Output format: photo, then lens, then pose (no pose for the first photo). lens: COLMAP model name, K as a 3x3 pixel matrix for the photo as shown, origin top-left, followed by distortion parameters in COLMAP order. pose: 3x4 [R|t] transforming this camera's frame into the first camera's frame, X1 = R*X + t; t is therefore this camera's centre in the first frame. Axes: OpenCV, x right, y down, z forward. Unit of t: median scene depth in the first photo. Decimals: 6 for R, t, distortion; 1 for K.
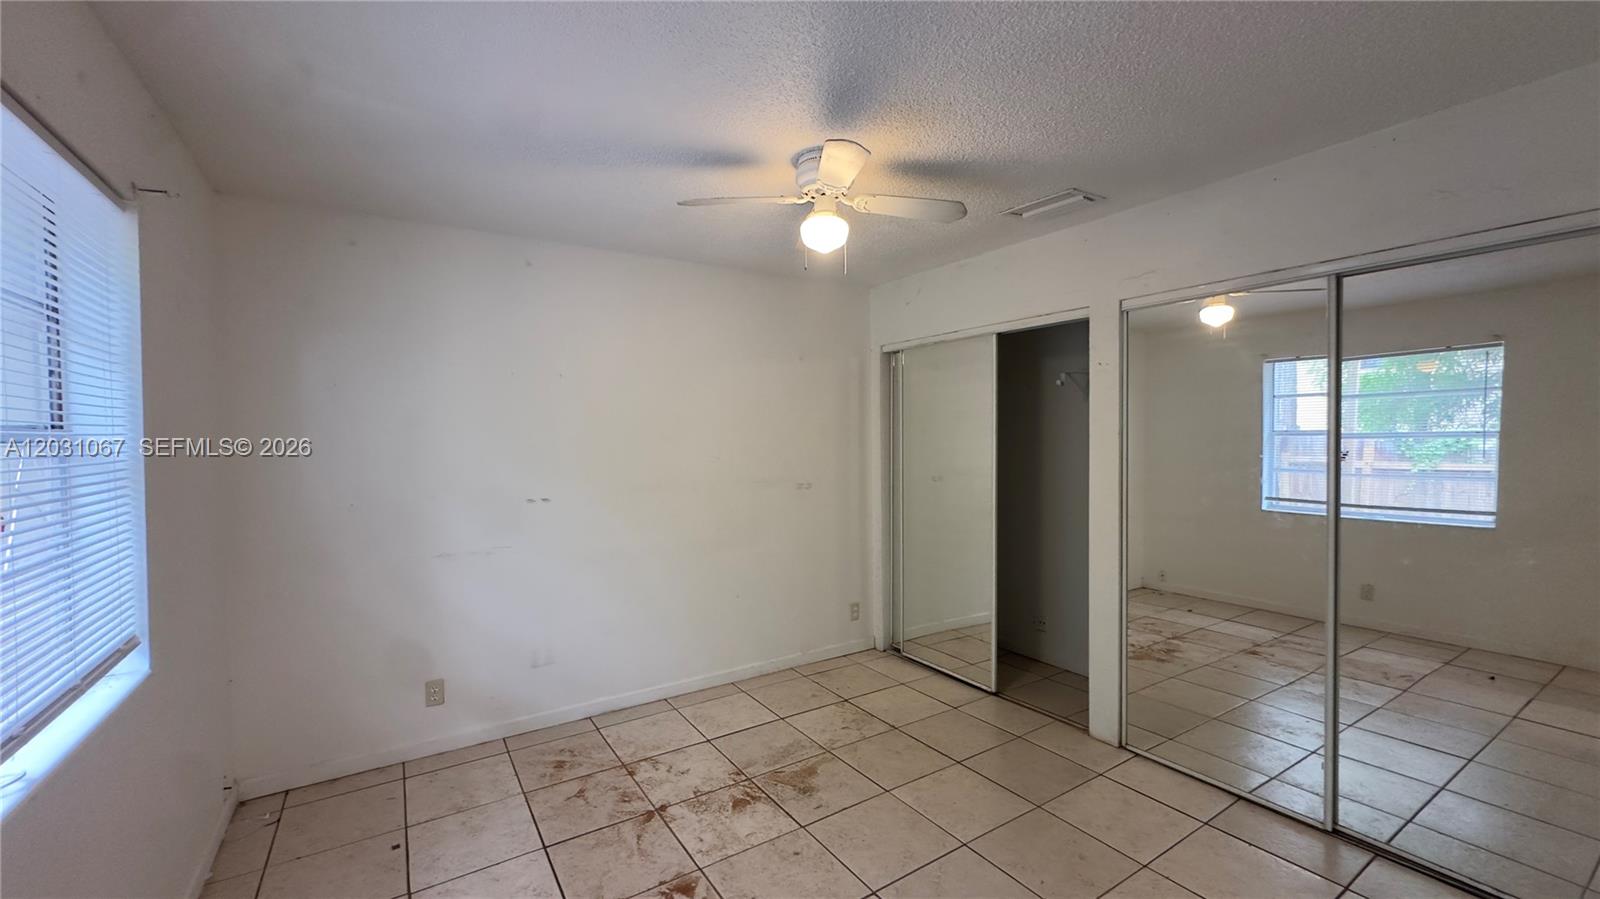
lens RADIAL K [[645.4, 0, 802.3], [0, 645.4, 451.3], [0, 0, 1]] dist [0.003180, -0.000007]
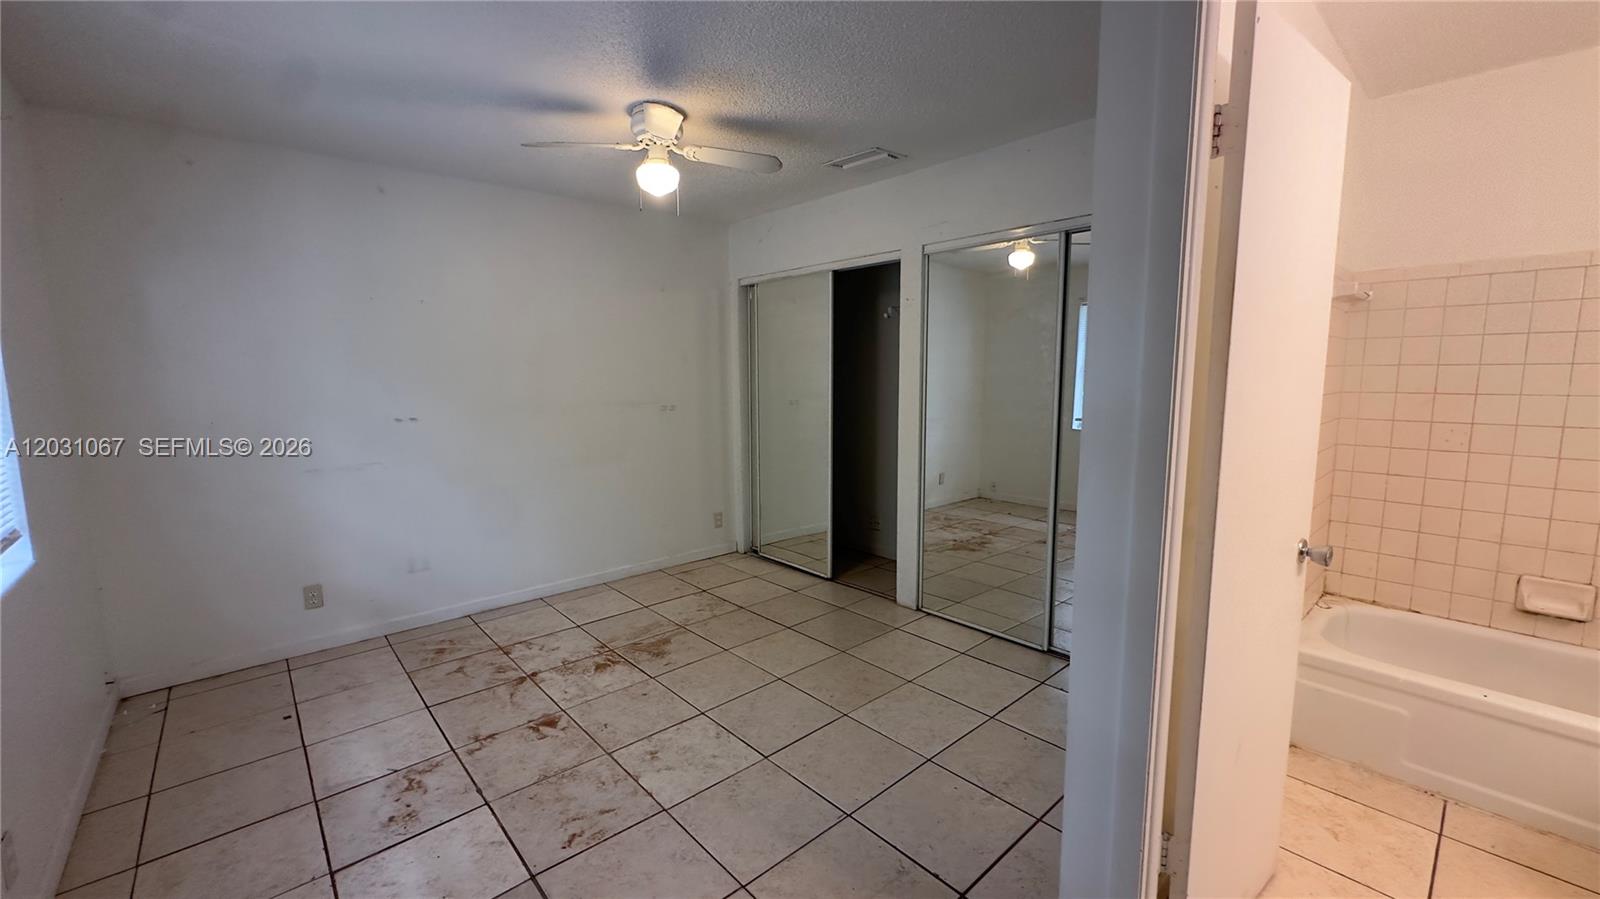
lens RADIAL K [[642.0, 0, 800.0], [0, 642.0, 449.5], [0, 0, 1]] dist [0.000532, 0.000594]
pose [[0.988348, -0.016657, 0.151295, 0.084125], [0.001708, 0.995145, 0.098402, 0.024557], [-0.152199, -0.096997, 0.983579, -0.169671]]
